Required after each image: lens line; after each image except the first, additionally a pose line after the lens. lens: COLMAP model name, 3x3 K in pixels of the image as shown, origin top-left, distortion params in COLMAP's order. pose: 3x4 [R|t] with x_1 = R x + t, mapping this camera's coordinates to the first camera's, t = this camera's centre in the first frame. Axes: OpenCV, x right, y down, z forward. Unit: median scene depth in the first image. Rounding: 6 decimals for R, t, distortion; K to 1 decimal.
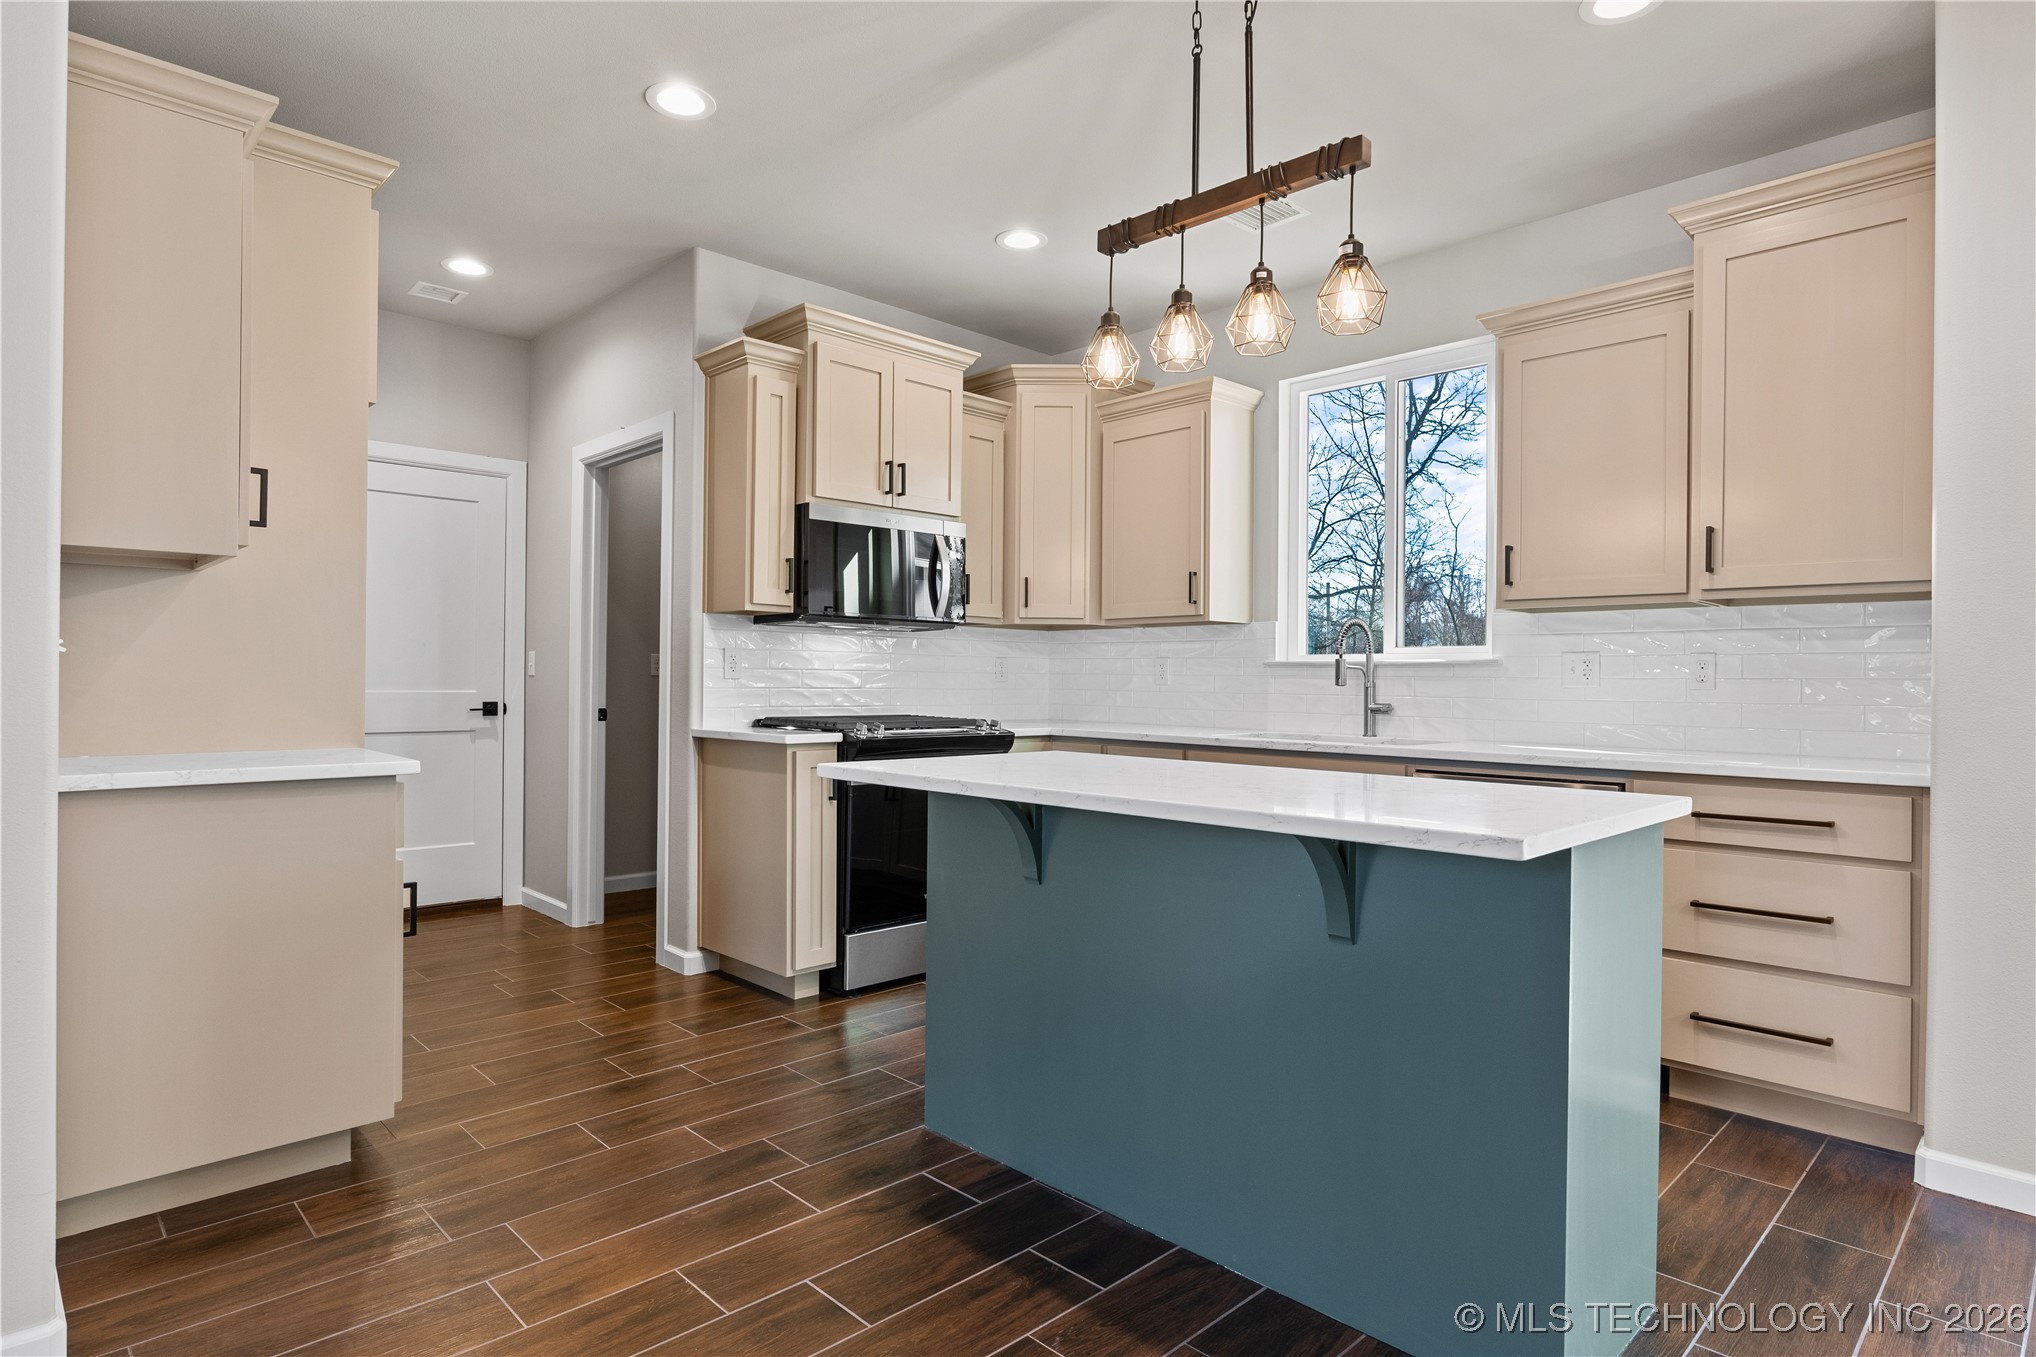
lens RADIAL K [[1091.4, 0, 1021.1], [0, 1091.4, 675.5], [0, 0, 1]] dist [-0.009411, 0.001464]
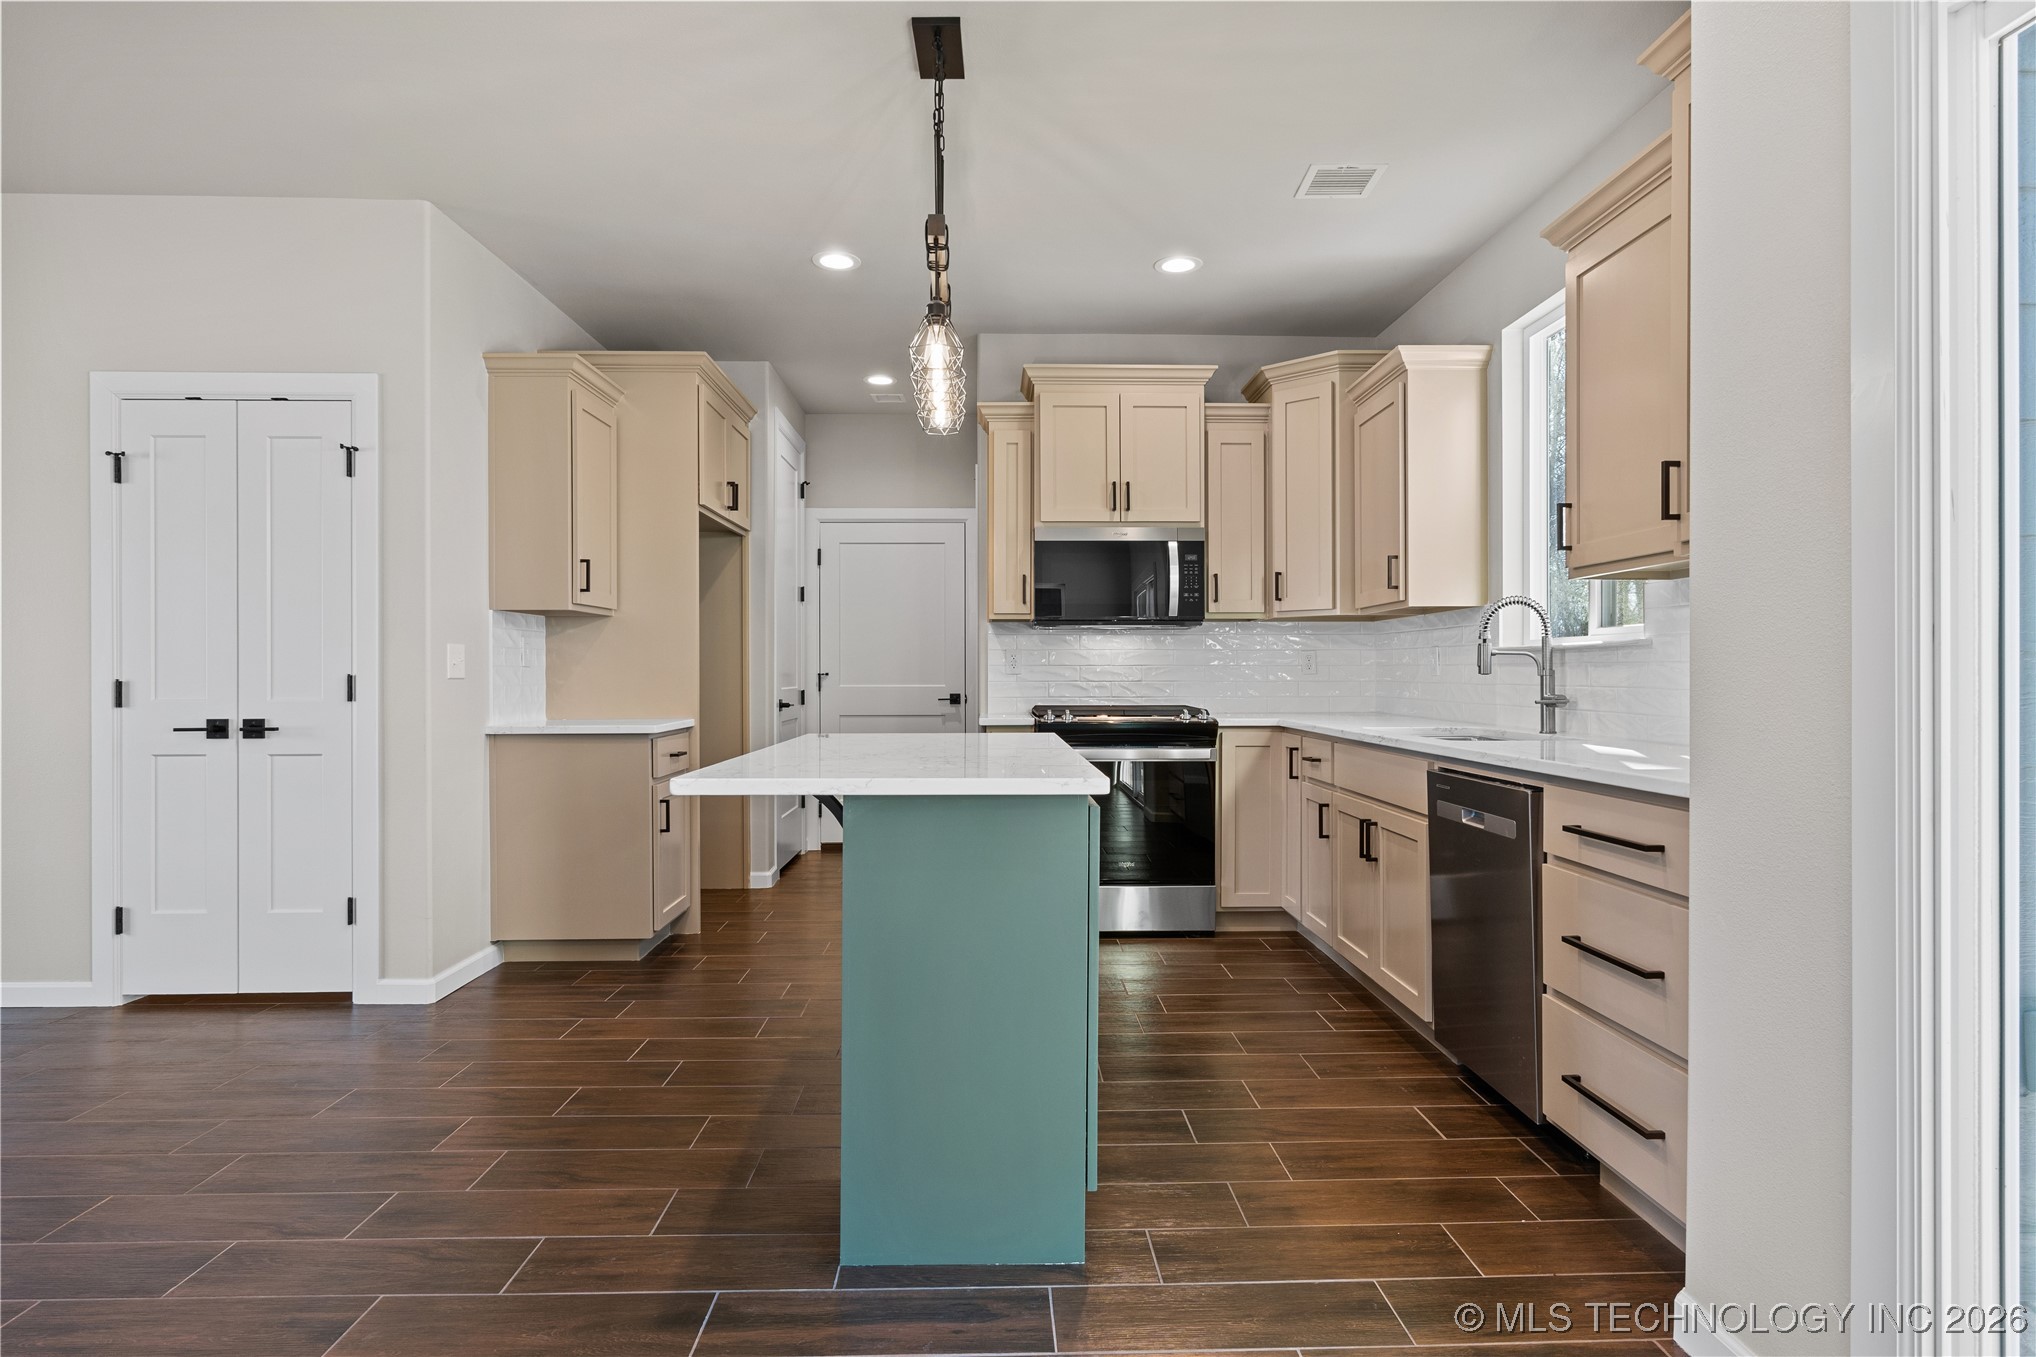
lens RADIAL K [[1108.0, 0, 1024.3], [0, 1108.0, 675.5], [0, 0, 1]] dist [-0.002923, 0.002032]
pose [[0.734072, -0.010067, -0.678998, 0.612435], [0.011818, 0.999928, -0.002049, 0.007480], [0.678969, -0.006520, 0.734138, 0.085405]]
